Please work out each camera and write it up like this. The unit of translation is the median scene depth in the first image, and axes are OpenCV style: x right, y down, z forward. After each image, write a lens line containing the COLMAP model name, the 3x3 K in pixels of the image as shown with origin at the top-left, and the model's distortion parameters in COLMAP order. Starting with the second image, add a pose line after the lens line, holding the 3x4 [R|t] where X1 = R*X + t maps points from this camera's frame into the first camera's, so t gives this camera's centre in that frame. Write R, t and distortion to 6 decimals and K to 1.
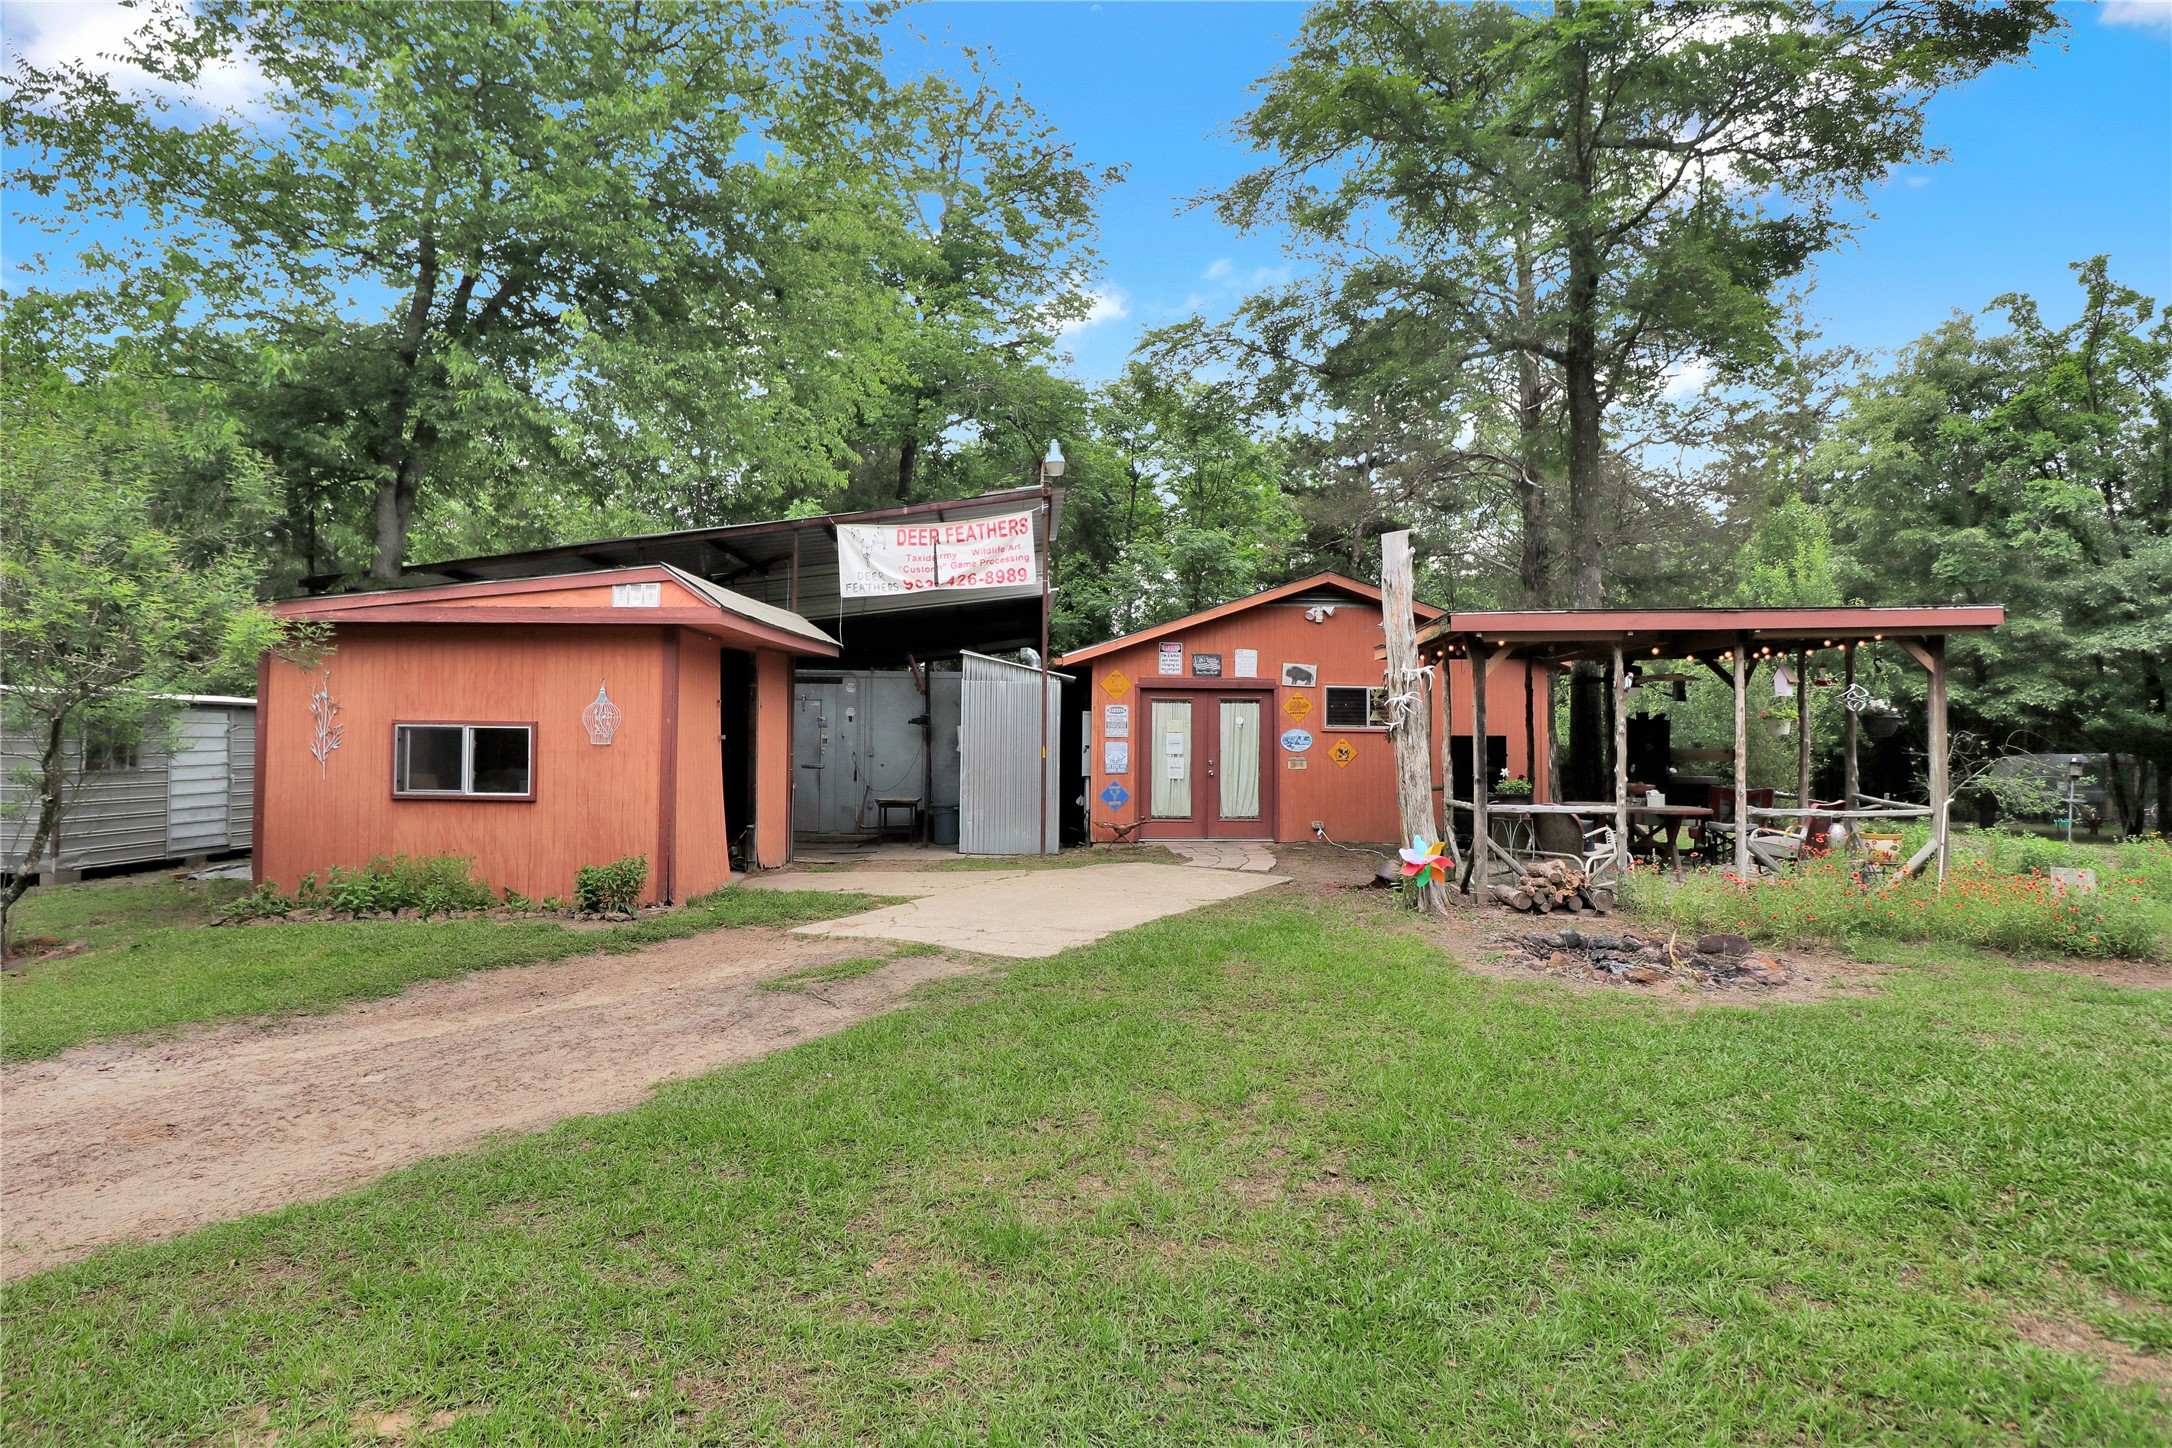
lens RADIAL K [[1171.9, 0, 1069.6], [0, 1171.9, 711.6], [0, 0, 1]] dist [-0.028186, -0.000798]
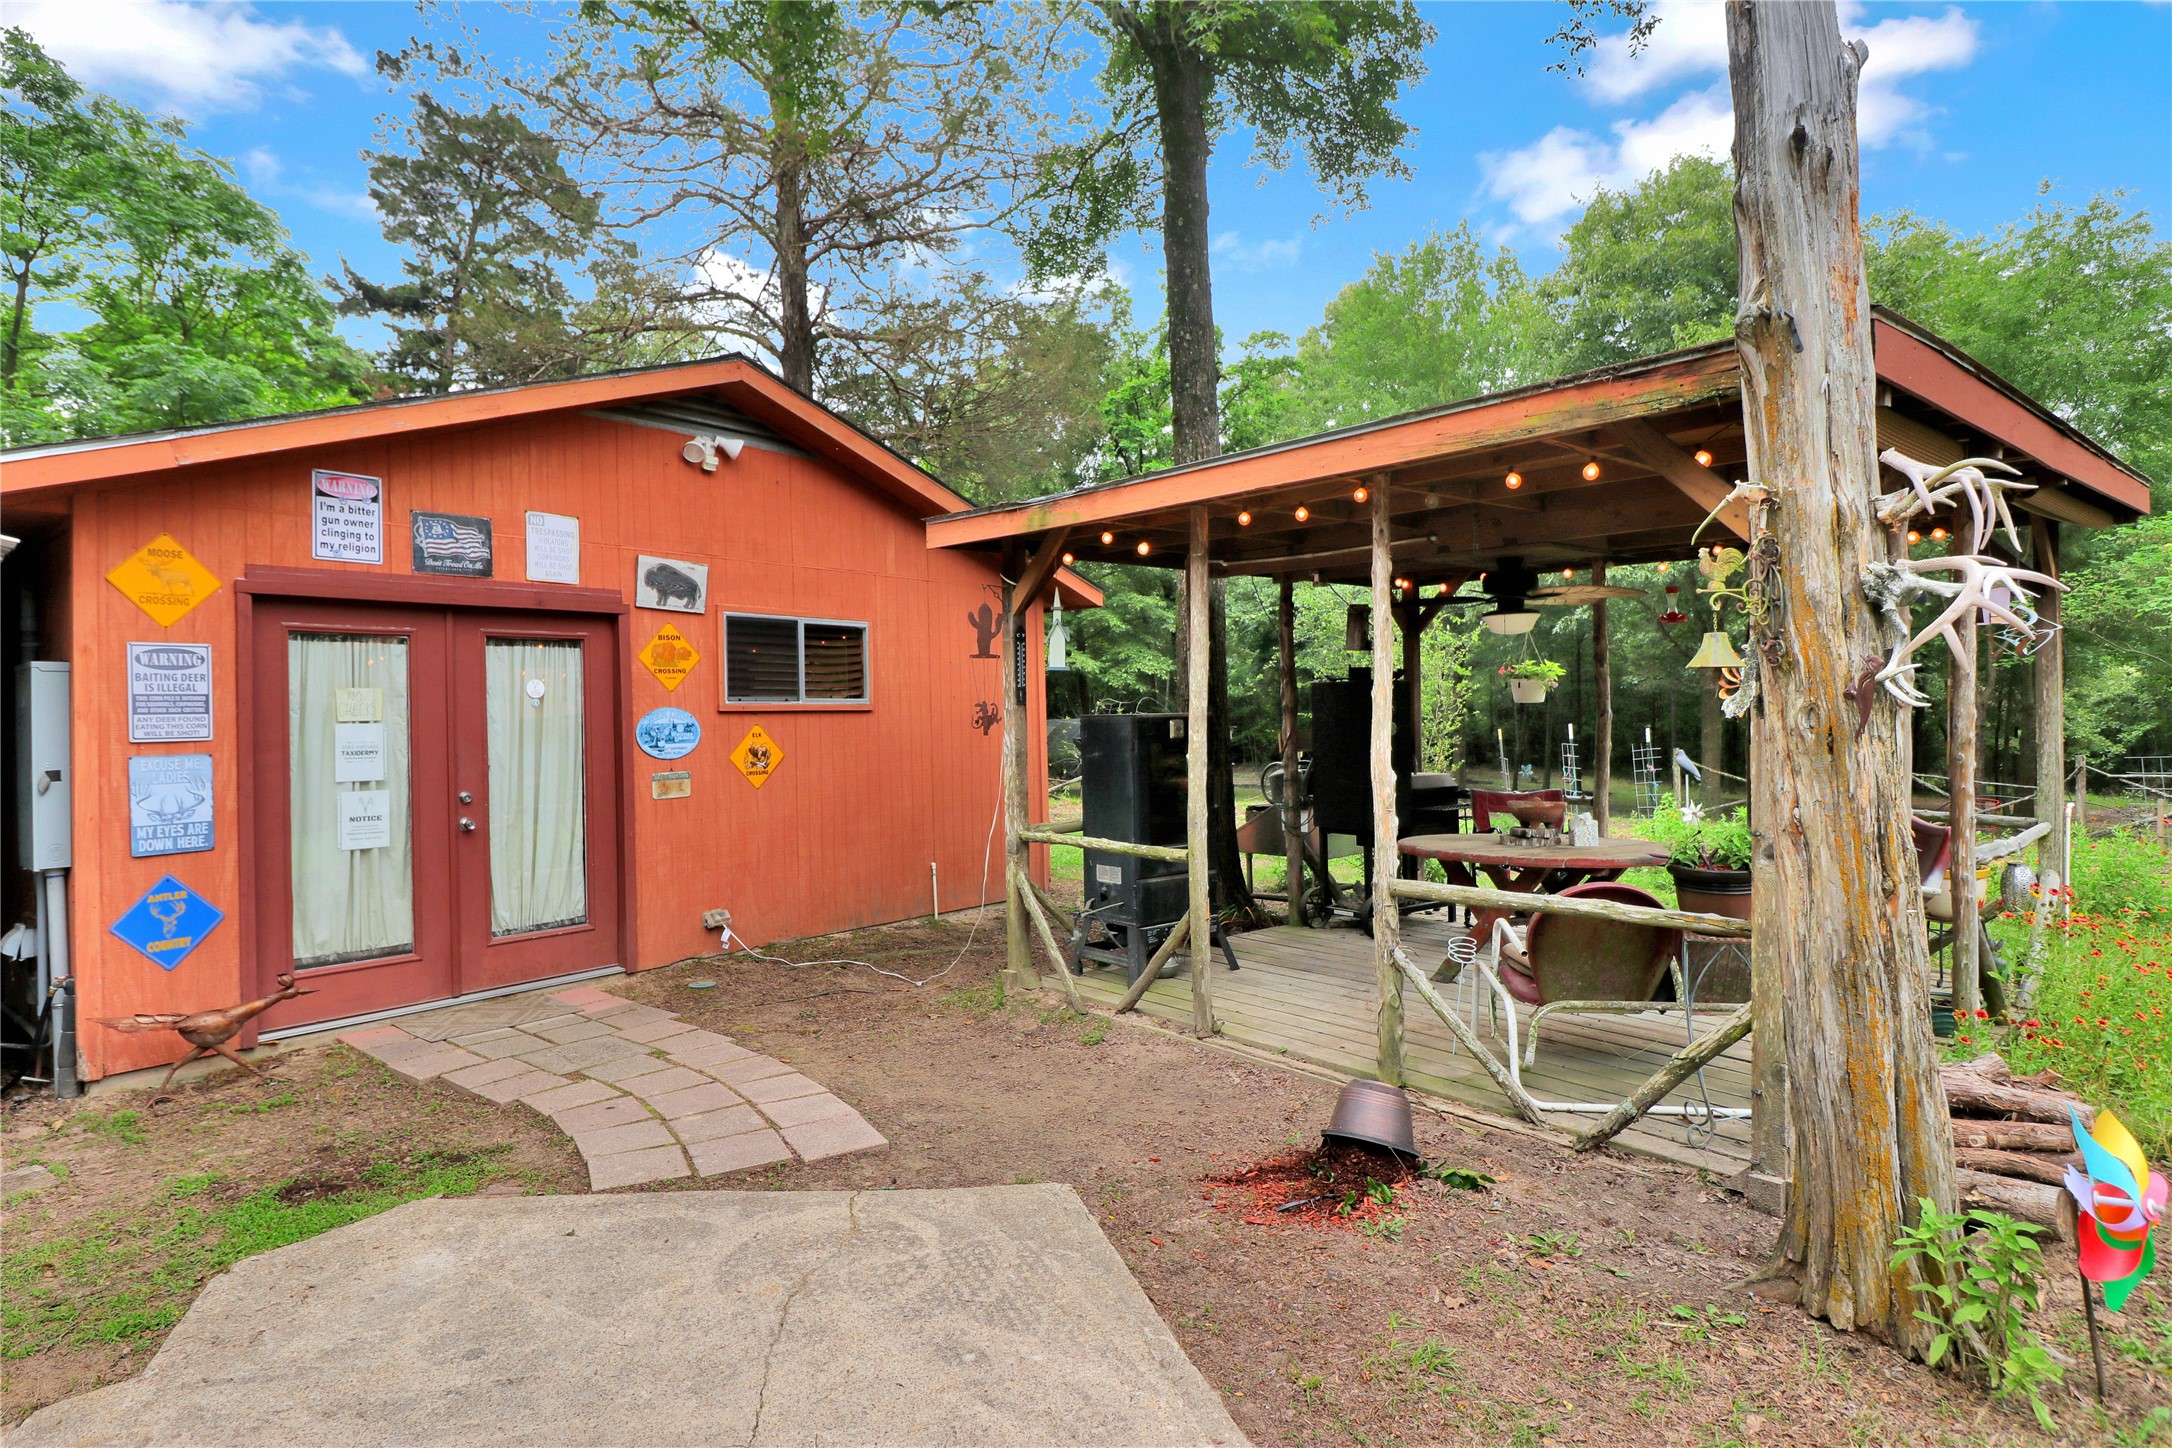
lens RADIAL K [[1171.9, 0, 1078.5], [0, 1171.9, 710.0], [0, 0, 1]] dist [-0.028186, -0.000798]
pose [[0.677383, -0.018629, 0.735394, -0.024192], [0.003494, 0.999750, 0.022107, 0.006609], [-0.735622, -0.012405, 0.677279, 0.591453]]
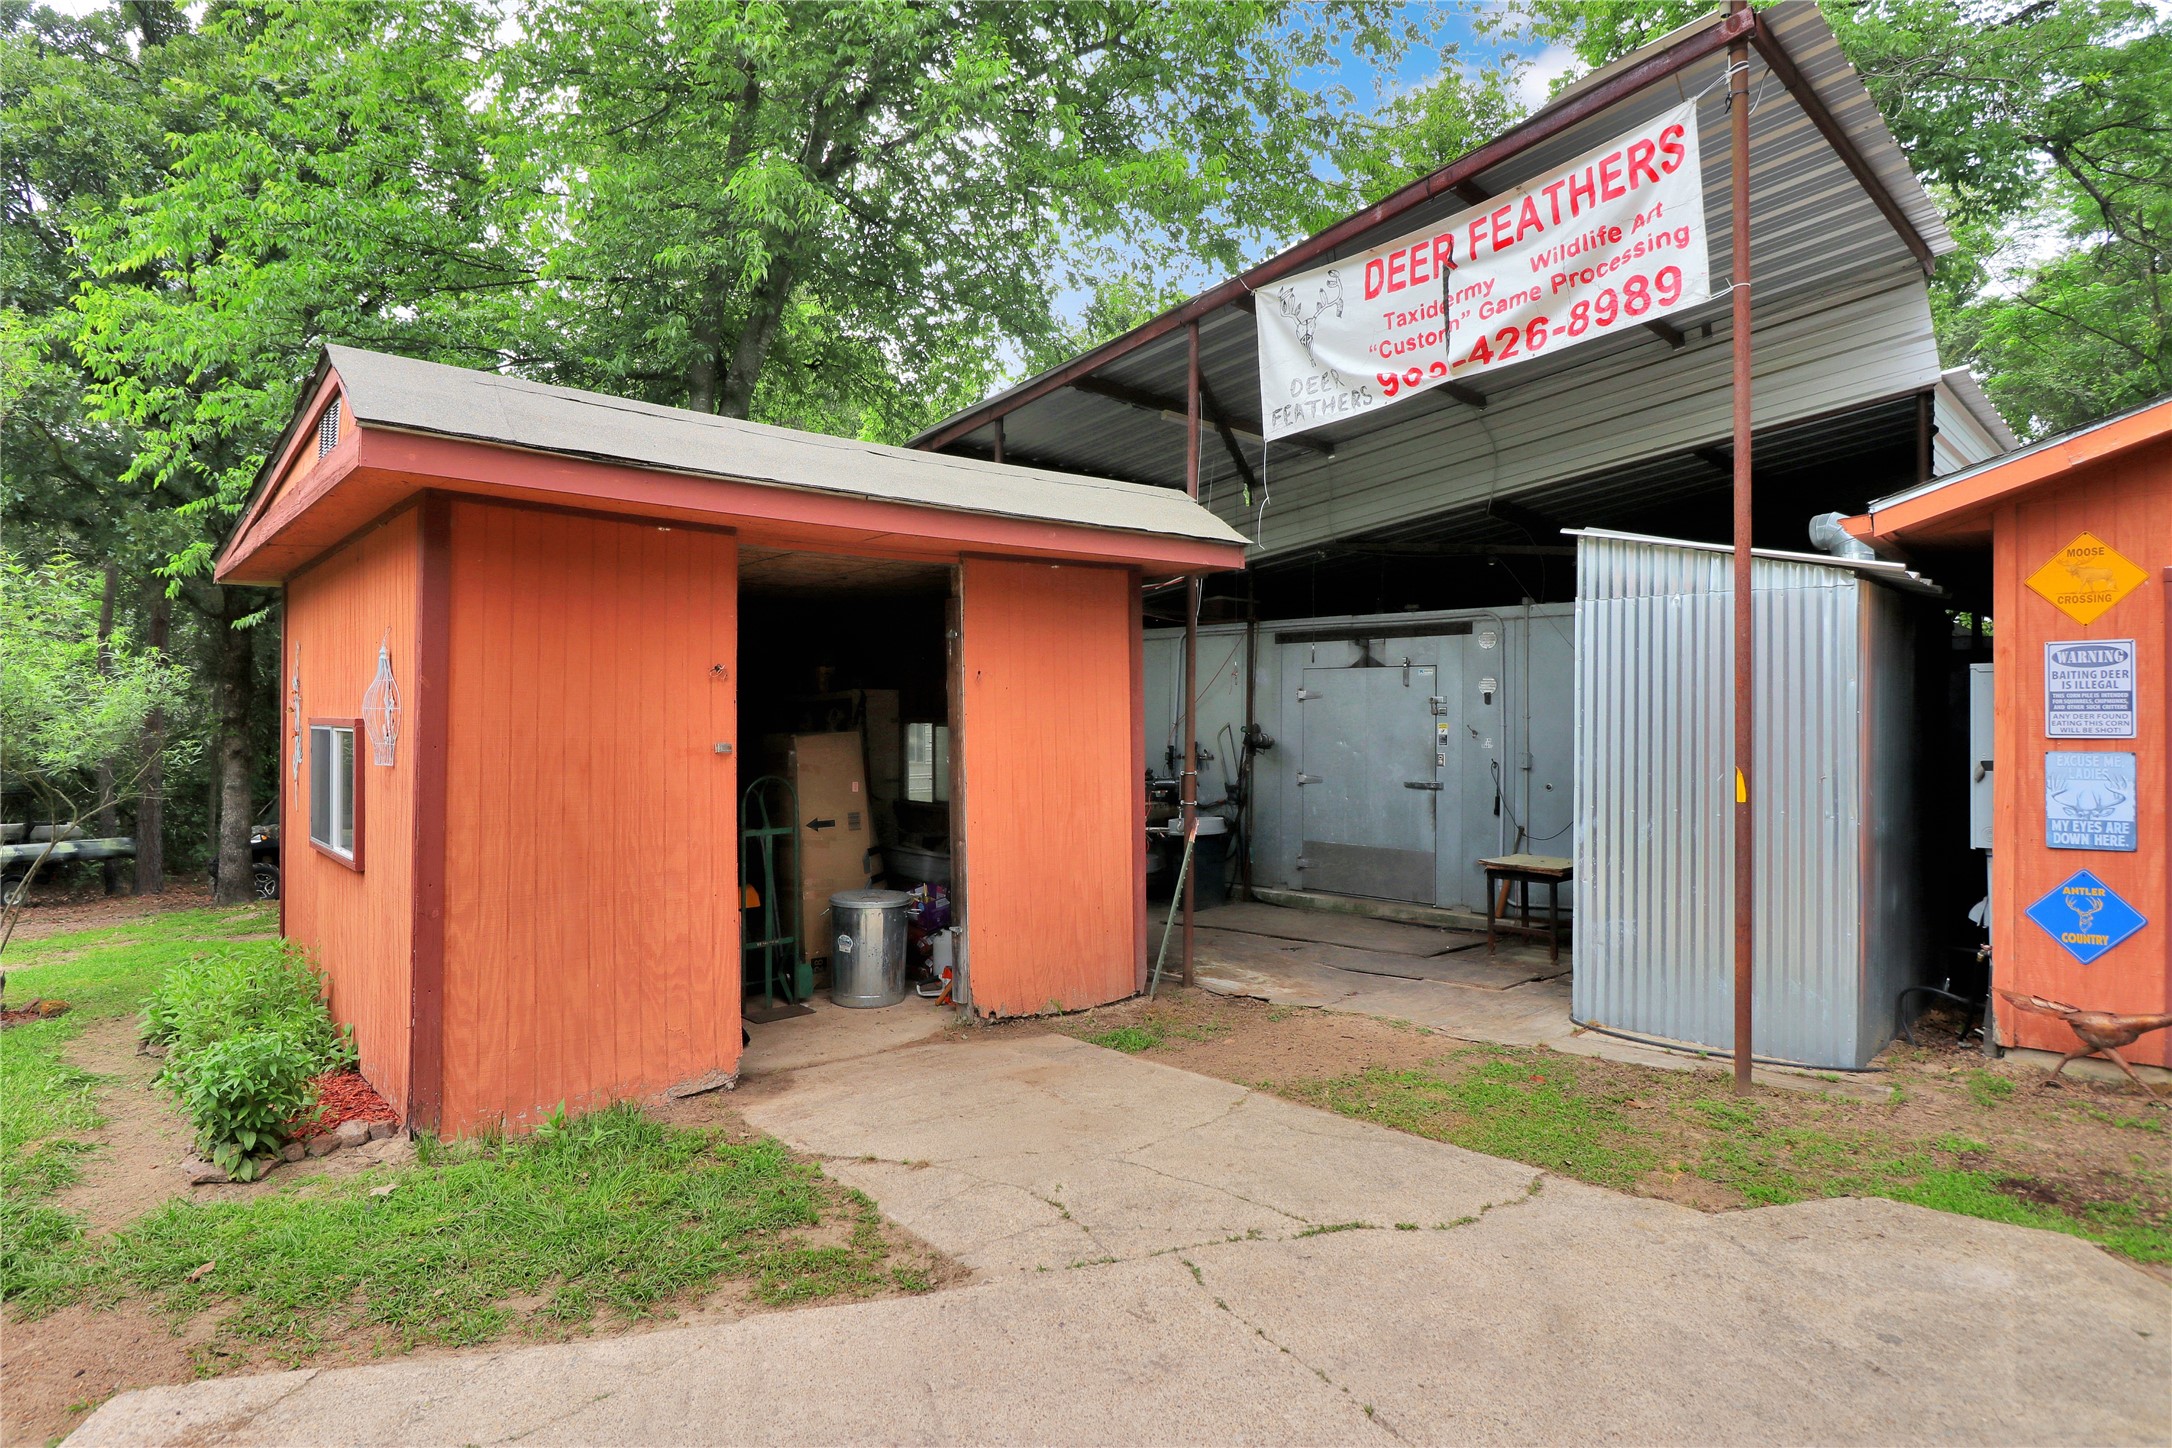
lens RADIAL K [[1171.9, 0, 1029.2], [0, 1171.9, 719.5], [0, 0, 1]] dist [-0.028186, -0.000798]
pose [[0.646751, -0.008390, -0.762655, 0.091031], [0.022991, 0.999700, 0.008500, 0.006753], [0.762354, -0.023032, 0.646750, 0.560657]]
